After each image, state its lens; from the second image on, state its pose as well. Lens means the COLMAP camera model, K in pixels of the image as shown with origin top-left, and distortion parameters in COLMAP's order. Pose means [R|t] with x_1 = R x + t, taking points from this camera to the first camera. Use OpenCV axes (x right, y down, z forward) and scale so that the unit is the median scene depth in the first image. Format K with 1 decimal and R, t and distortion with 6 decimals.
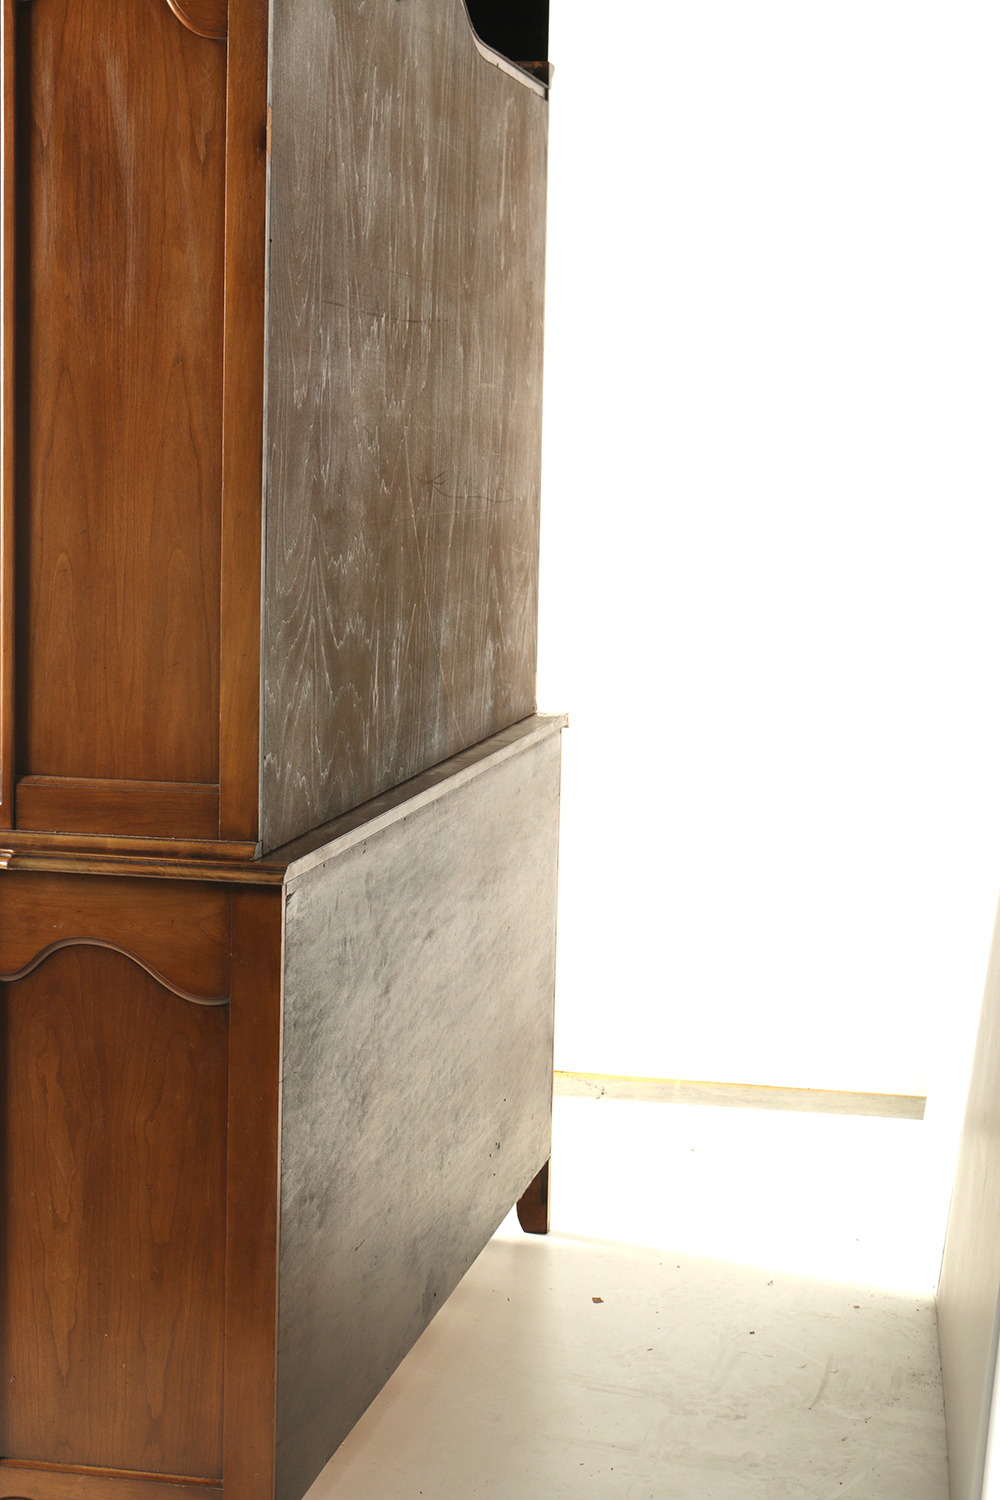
lens RADIAL K [[2858.2, 0, 500.0], [0, 2858.2, 750.0], [0, 0, 1]] dist [0.008123, 0.018834]
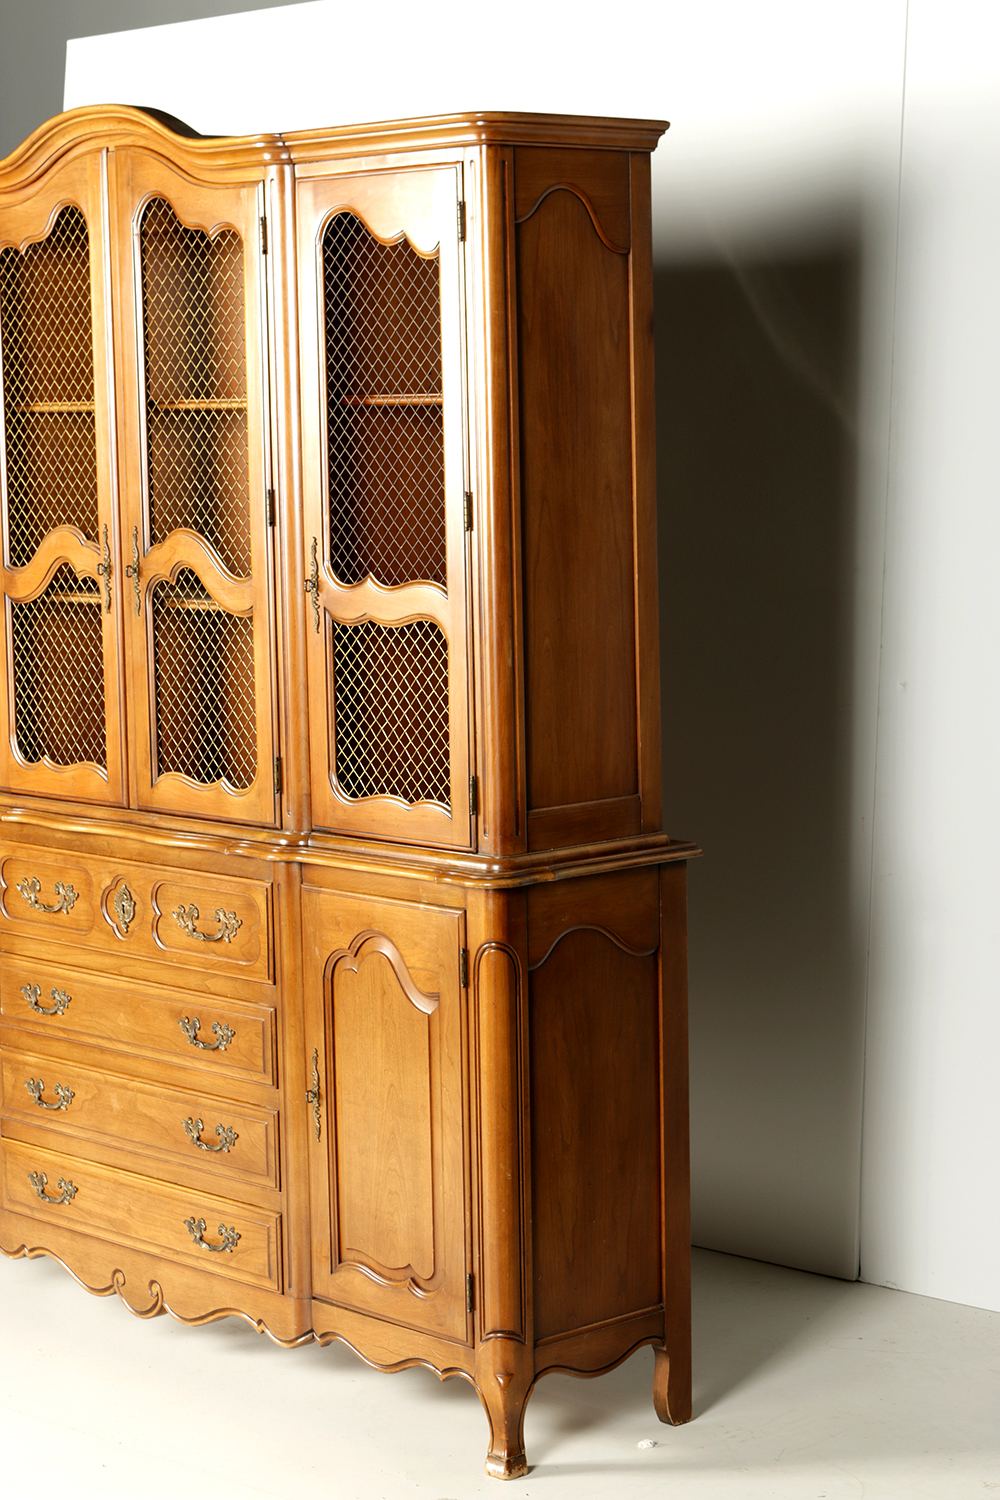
lens RADIAL K [[3160.4, 0, 500.0], [0, 3160.4, 750.0], [0, 0, 1]] dist [0.036625, 0.107954]
pose [[0.584096, -0.126811, 0.801717, -1.343011], [0.127270, 0.989812, 0.063839, -0.113460], [-0.801645, 0.064747, 0.594284, 0.154225]]
